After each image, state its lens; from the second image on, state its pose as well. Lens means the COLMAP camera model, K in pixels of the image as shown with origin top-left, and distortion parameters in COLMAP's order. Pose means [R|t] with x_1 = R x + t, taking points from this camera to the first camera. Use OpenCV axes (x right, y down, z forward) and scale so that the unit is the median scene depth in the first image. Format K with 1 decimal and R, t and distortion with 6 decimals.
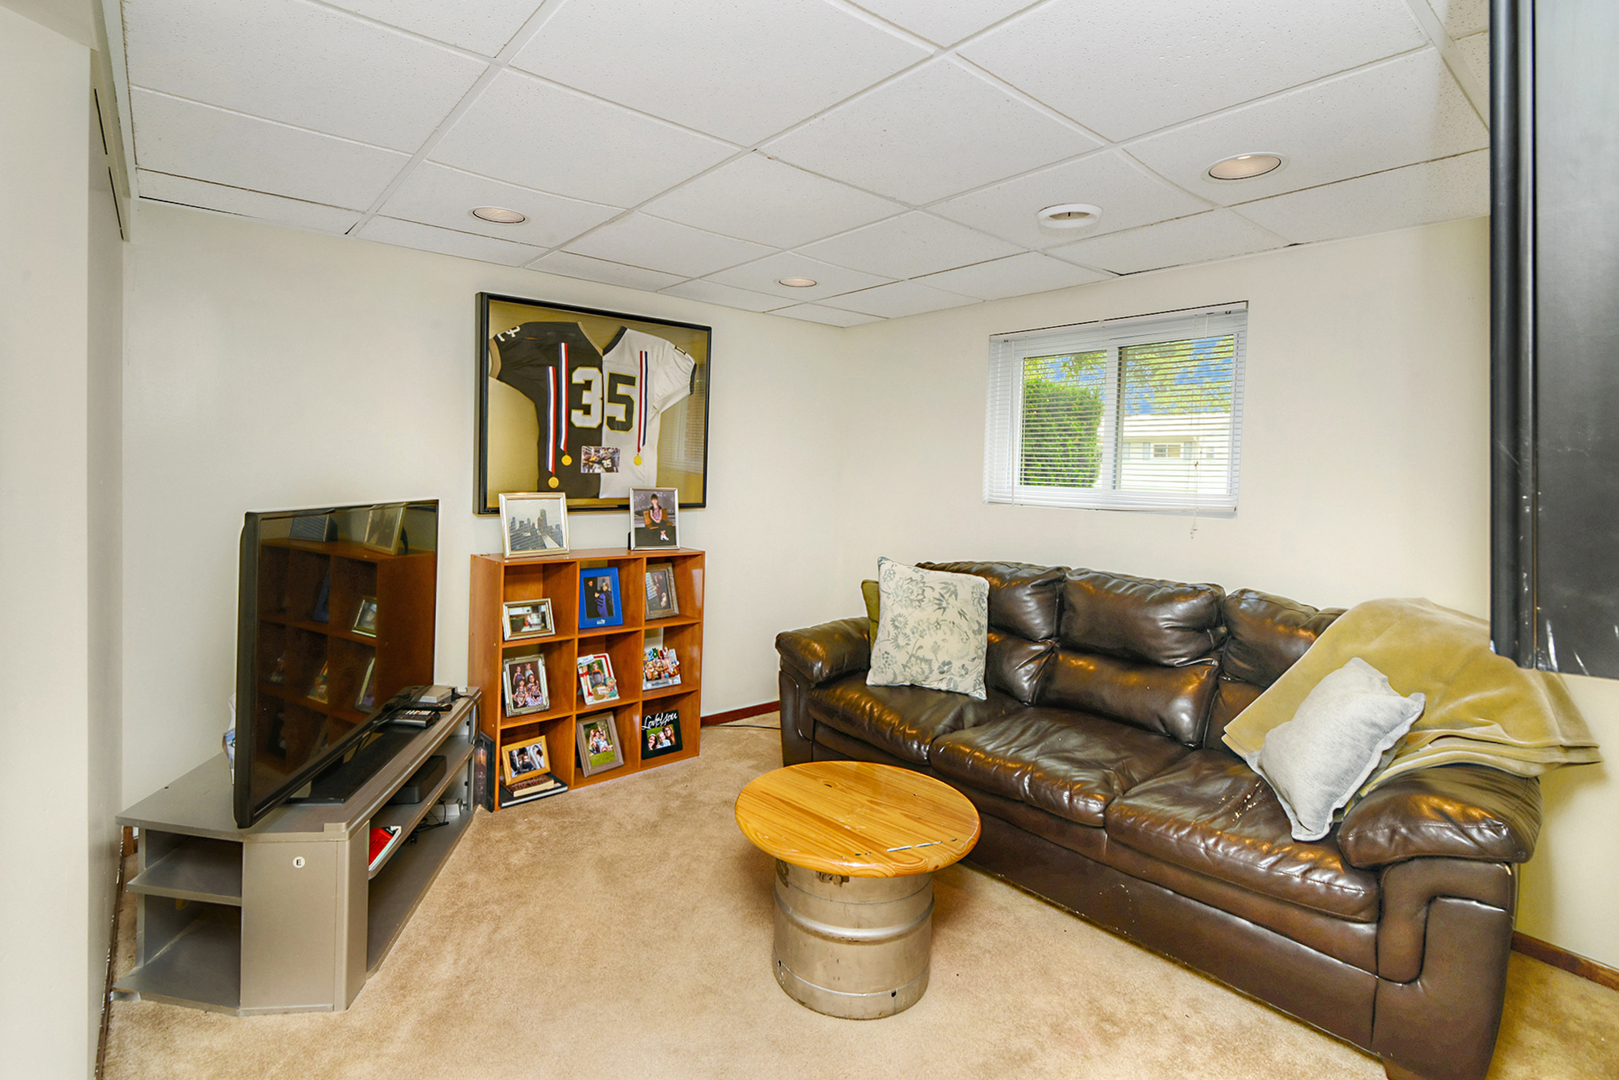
lens RADIAL K [[760.4, 0, 809.0], [0, 760.4, 464.4], [0, 0, 1]] dist [-0.000686, 0.000394]
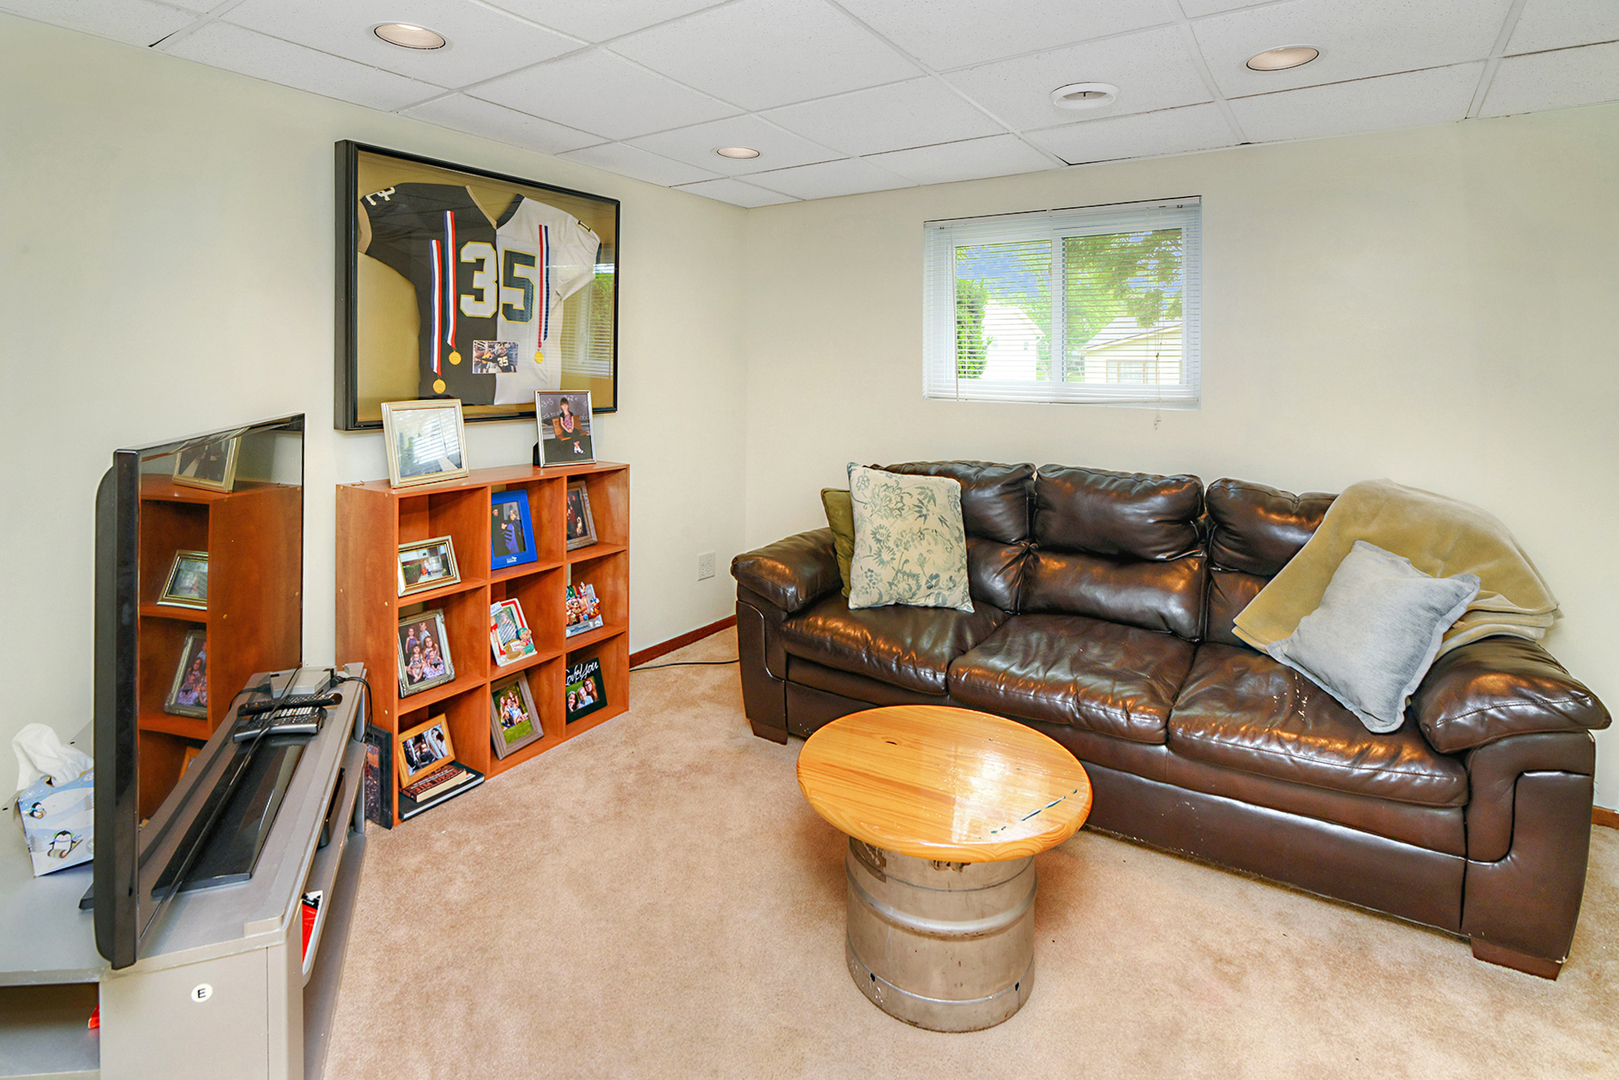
lens RADIAL K [[775.1, 0, 810.7], [0, 775.1, 342.2], [0, 0, 1]] dist [-0.012375, -0.000633]
pose [[0.962547, -0.005521, 0.271059, -0.203425], [0.011016, 0.999763, -0.018753, -0.003149], [-0.270891, 0.021036, 0.962380, 0.137042]]
